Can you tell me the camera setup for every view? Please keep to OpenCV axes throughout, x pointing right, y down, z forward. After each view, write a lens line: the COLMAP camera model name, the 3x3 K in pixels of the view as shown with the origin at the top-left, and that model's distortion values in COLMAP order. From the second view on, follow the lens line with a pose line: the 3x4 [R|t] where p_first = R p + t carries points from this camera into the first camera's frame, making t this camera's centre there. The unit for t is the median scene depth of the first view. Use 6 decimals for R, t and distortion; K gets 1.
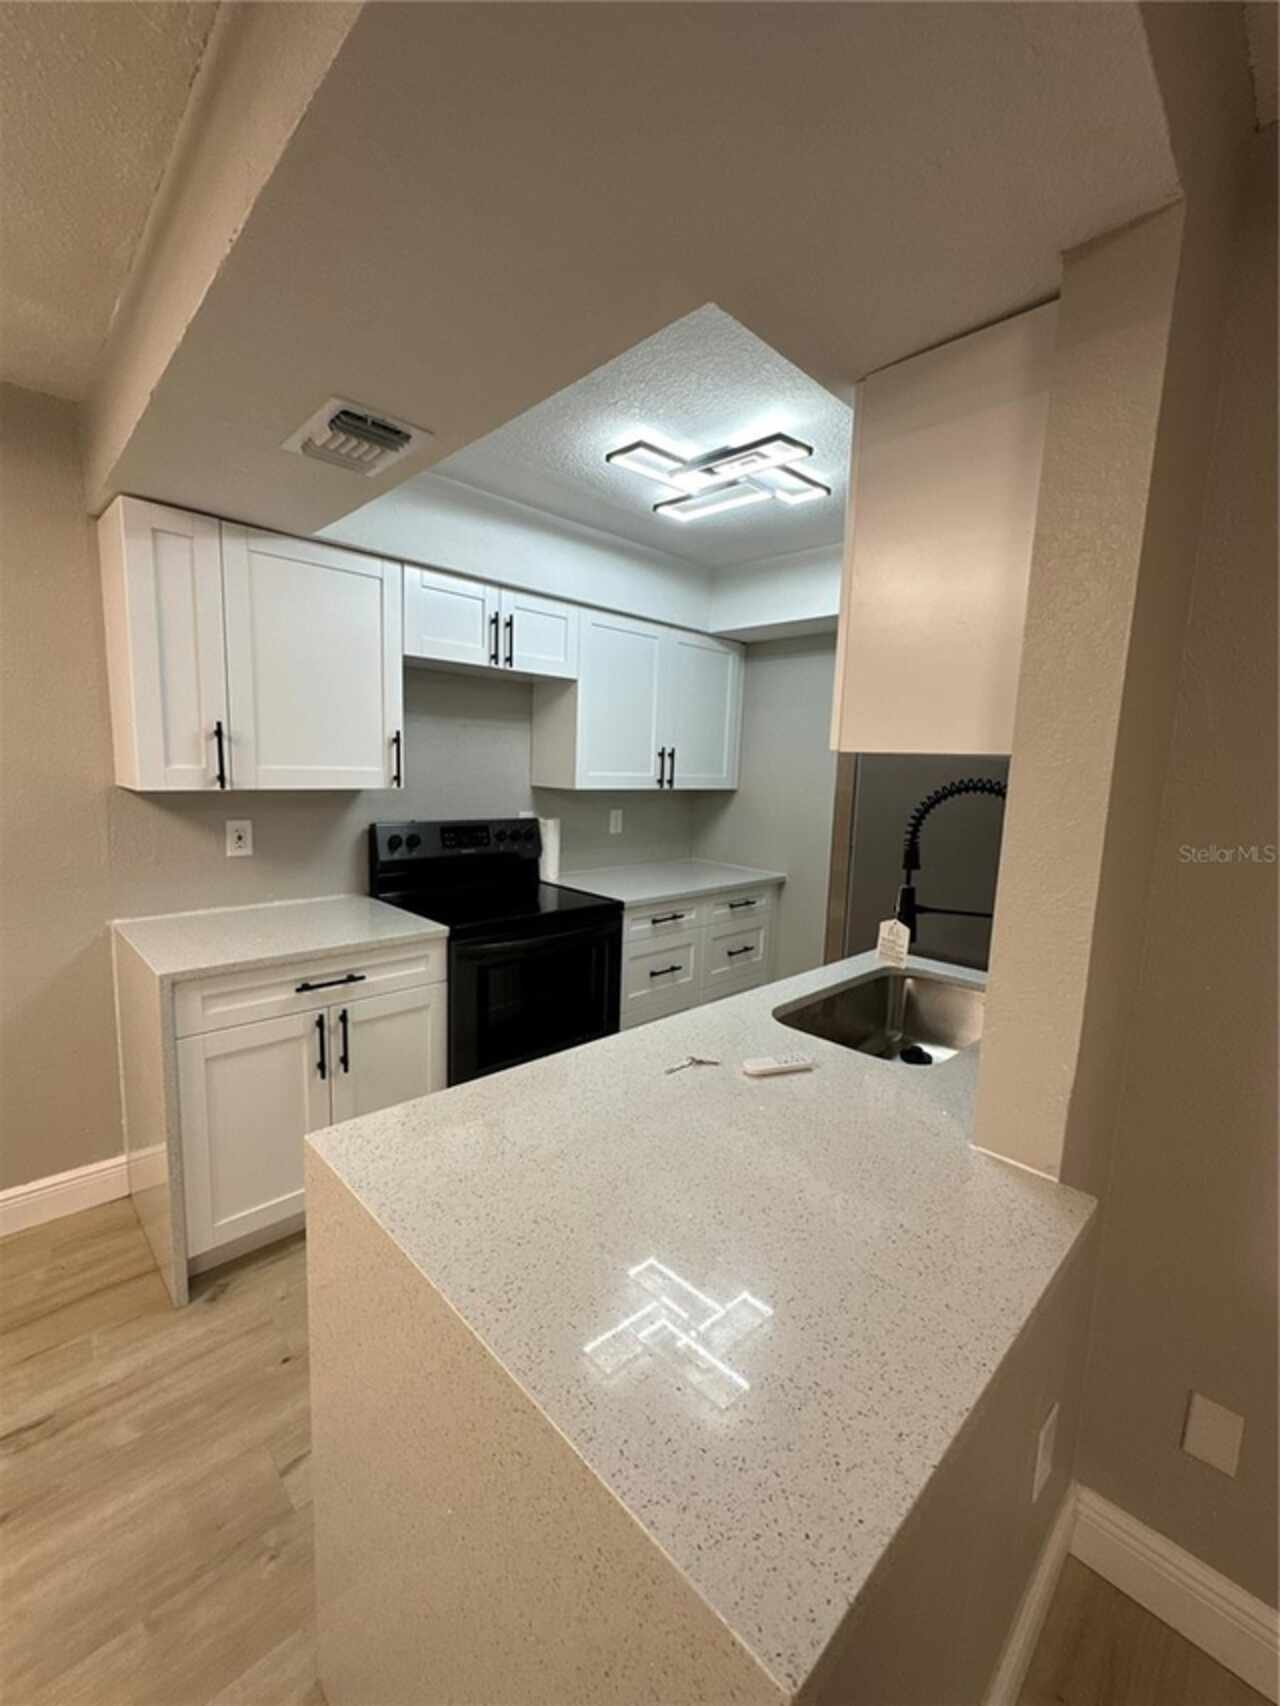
lens RADIAL K [[686.8, 0, 639.8], [0, 686.8, 855.0], [0, 0, 1]] dist [-0.006898, 0.001792]
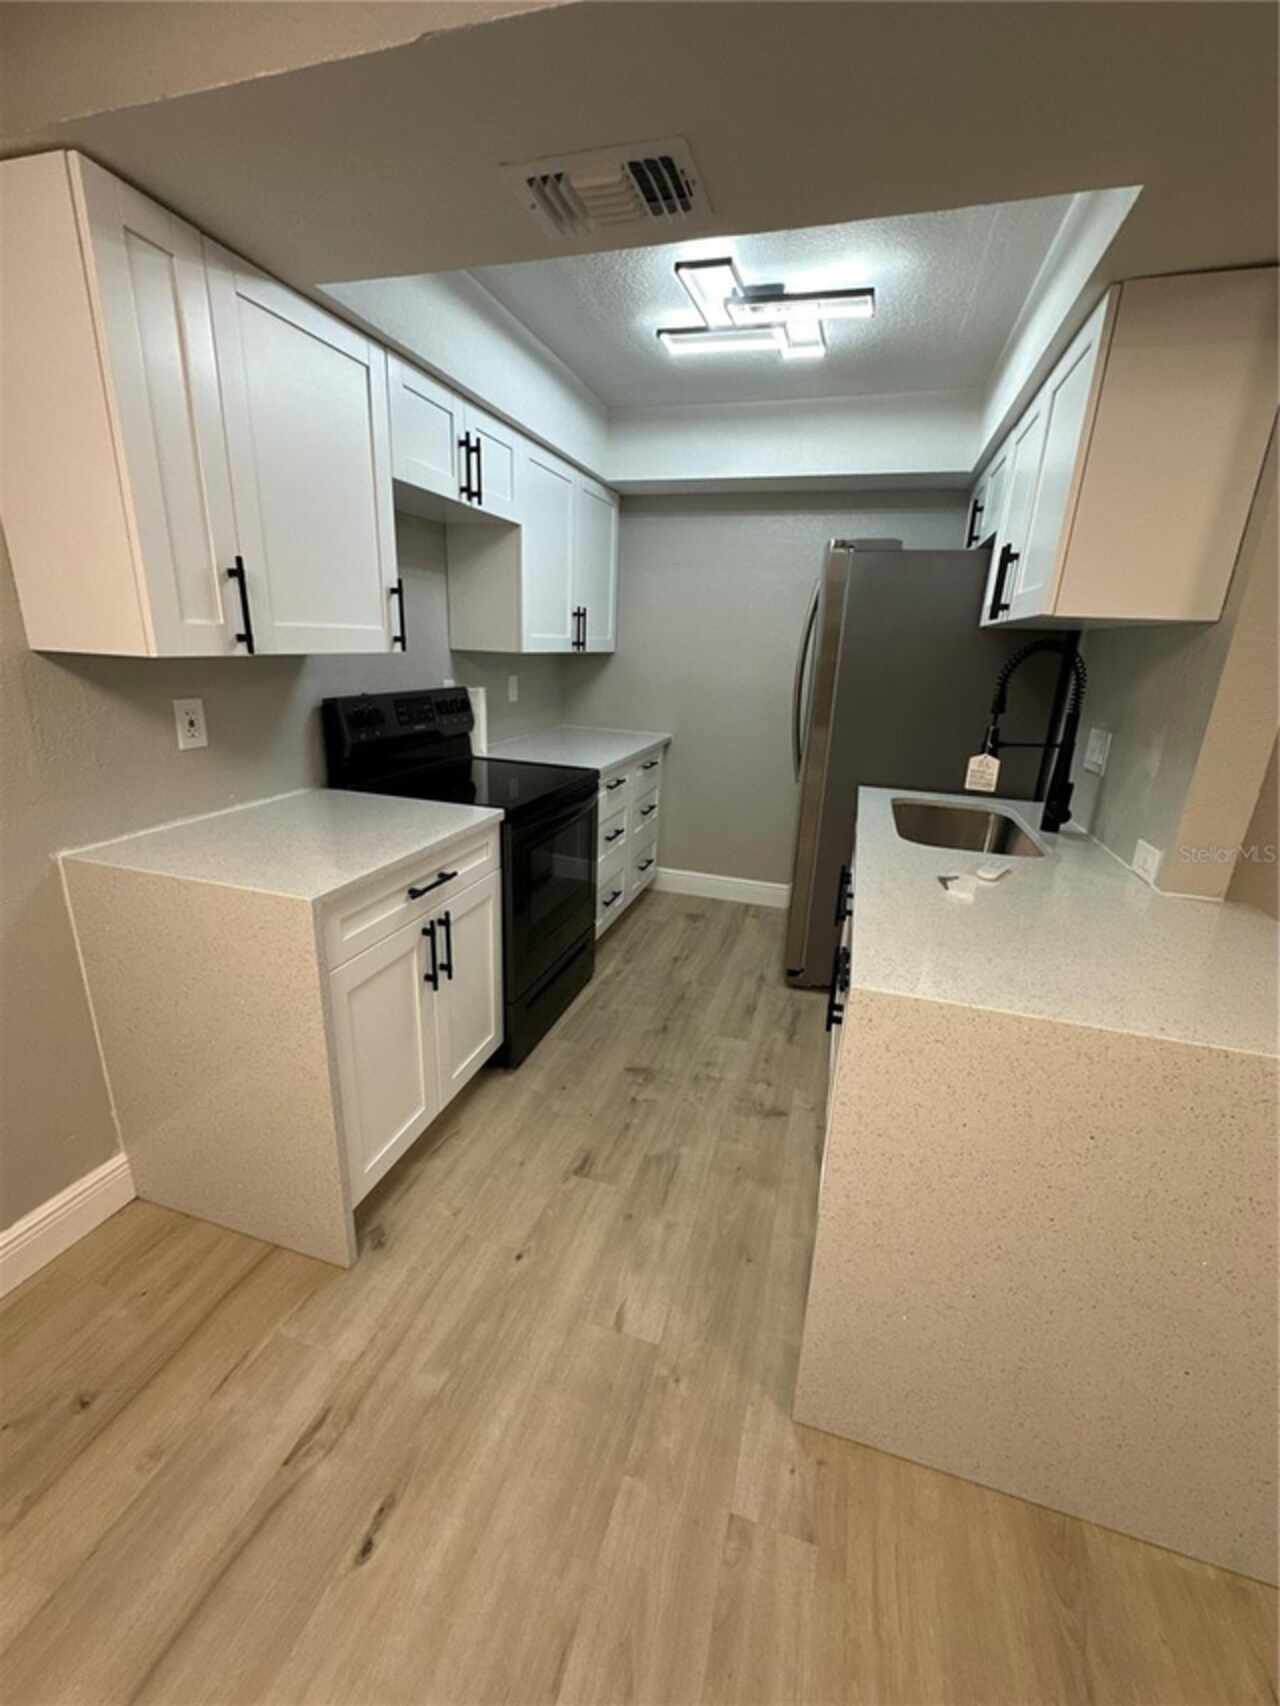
lens RADIAL K [[686.8, 0, 639.8], [0, 686.8, 855.0], [0, 0, 1]] dist [-0.006898, 0.001792]
pose [[0.879671, -0.141267, 0.454118, -0.510881], [0.053586, 0.978226, 0.200506, -0.008171], [-0.472555, -0.152045, 0.868086, 0.108529]]
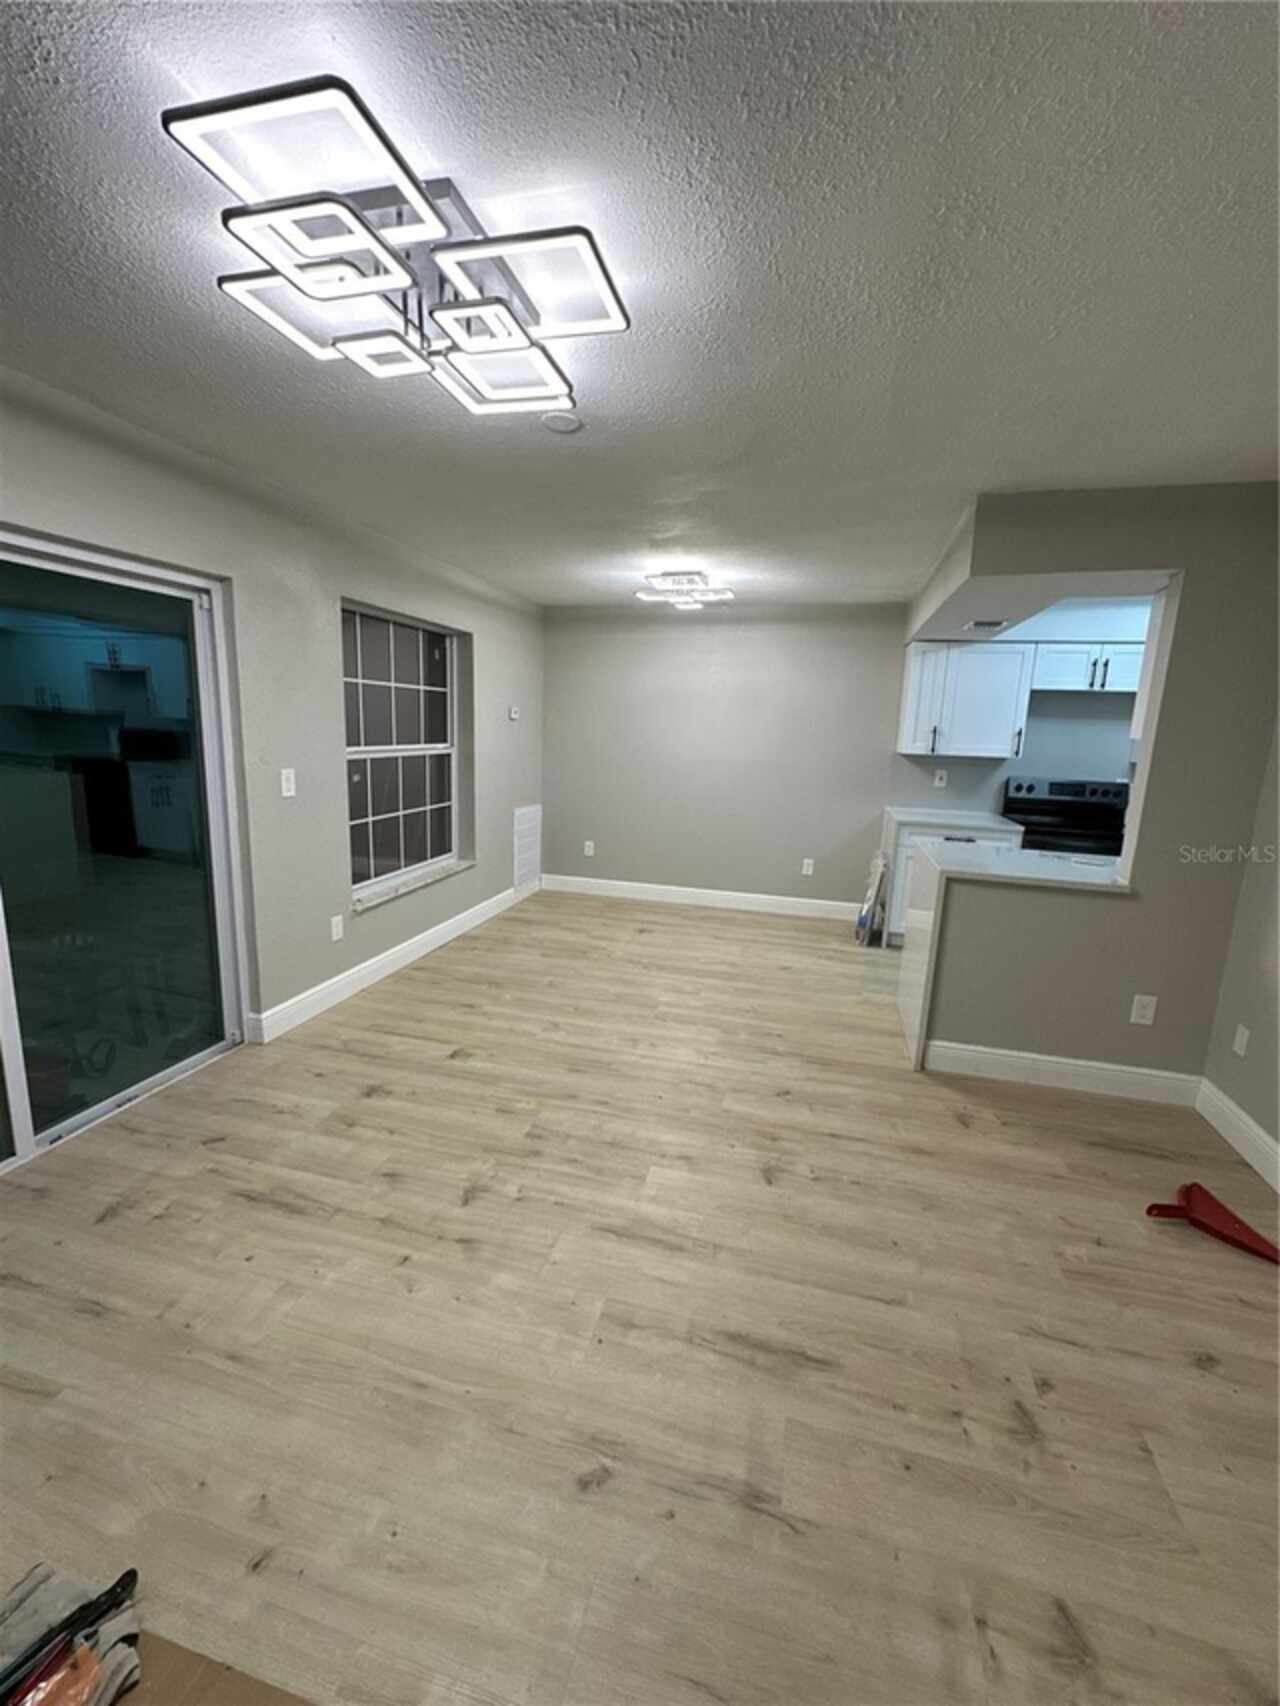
lens RADIAL K [[686.8, 0, 639.8], [0, 686.8, 855.0], [0, 0, 1]] dist [-0.006898, 0.001792]
pose [[0.512965, 0.145238, -0.846033, 0.795051], [-0.131731, 0.987227, 0.089606, 0.145068], [0.848242, 0.065484, 0.525546, -0.930727]]
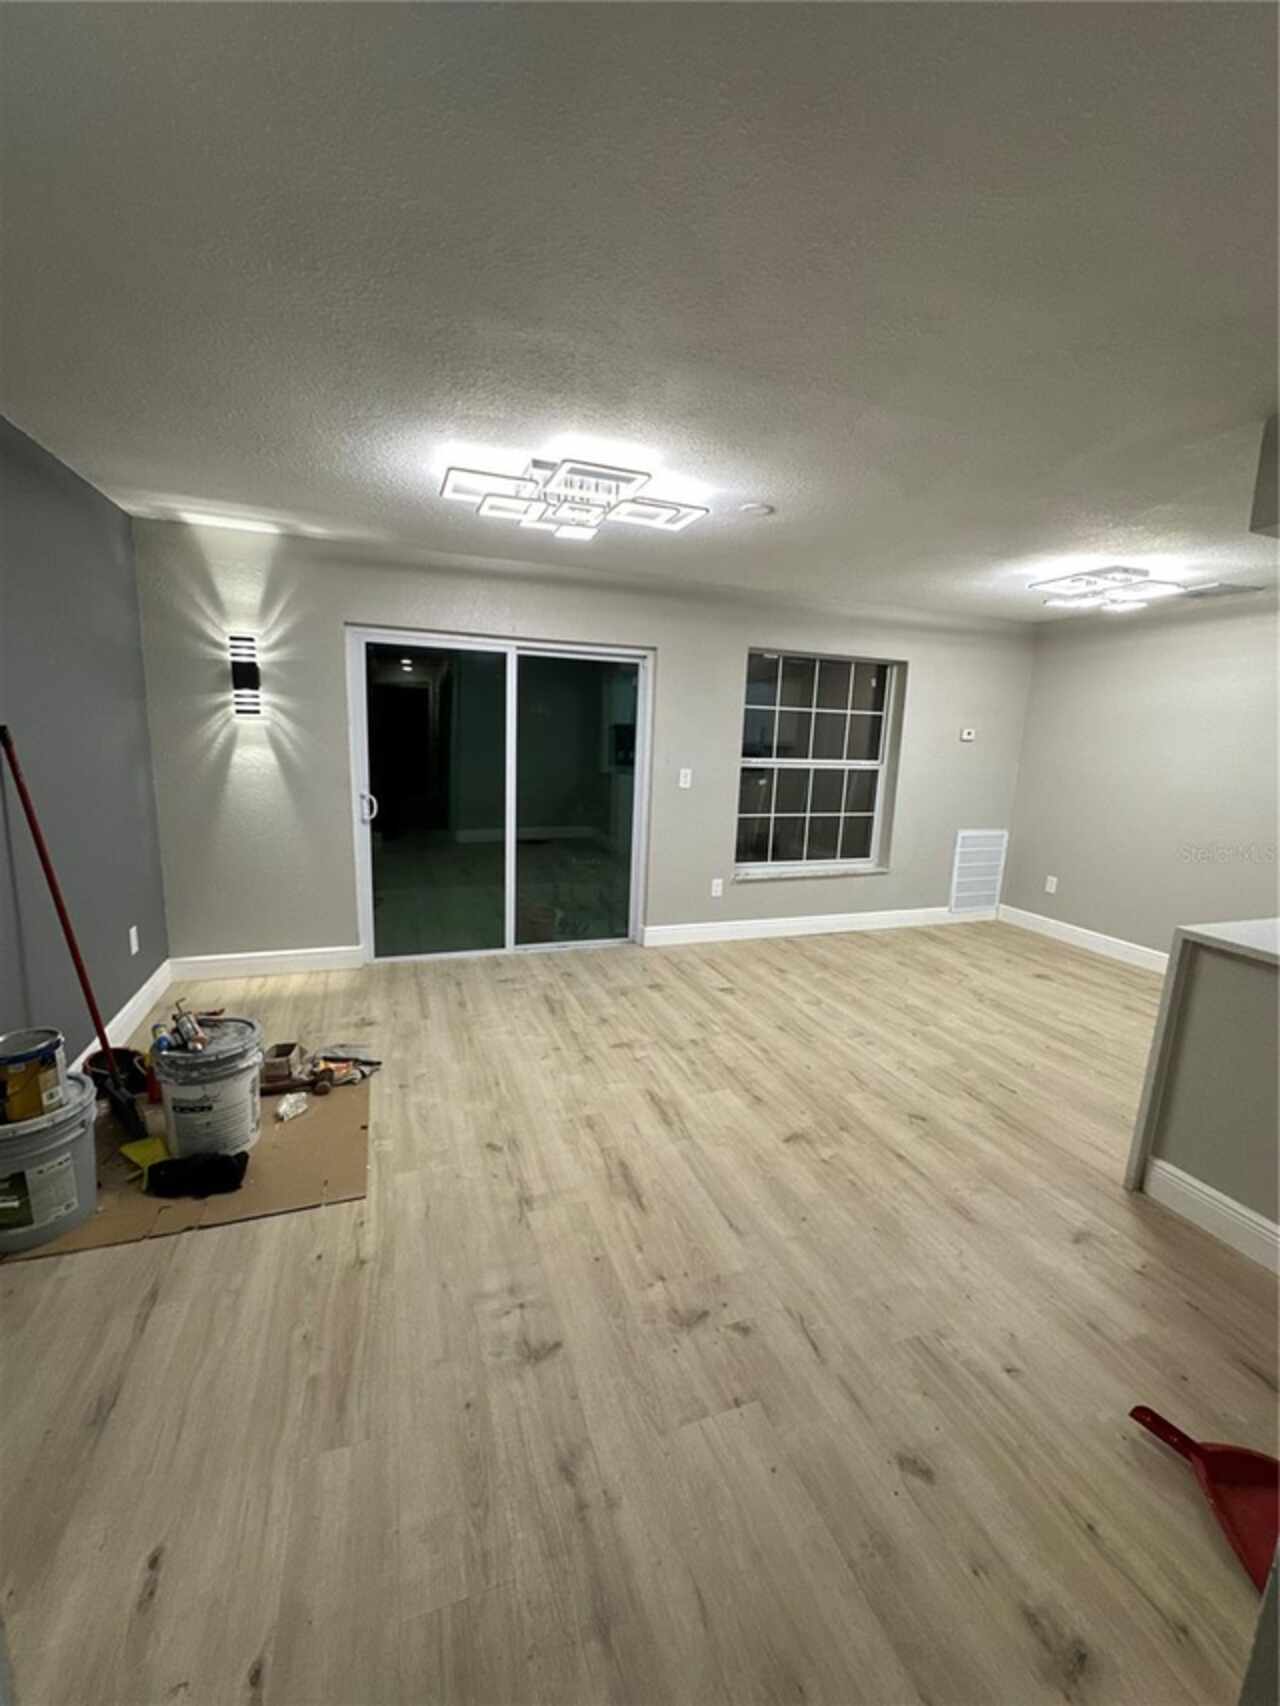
lens RADIAL K [[686.8, 0, 639.8], [0, 686.8, 855.0], [0, 0, 1]] dist [-0.006898, 0.001792]
pose [[-0.415226, 0.114956, -0.902426, 1.149140], [-0.170783, 0.964497, 0.201444, 0.055047], [0.893544, 0.237763, -0.380852, -0.145775]]
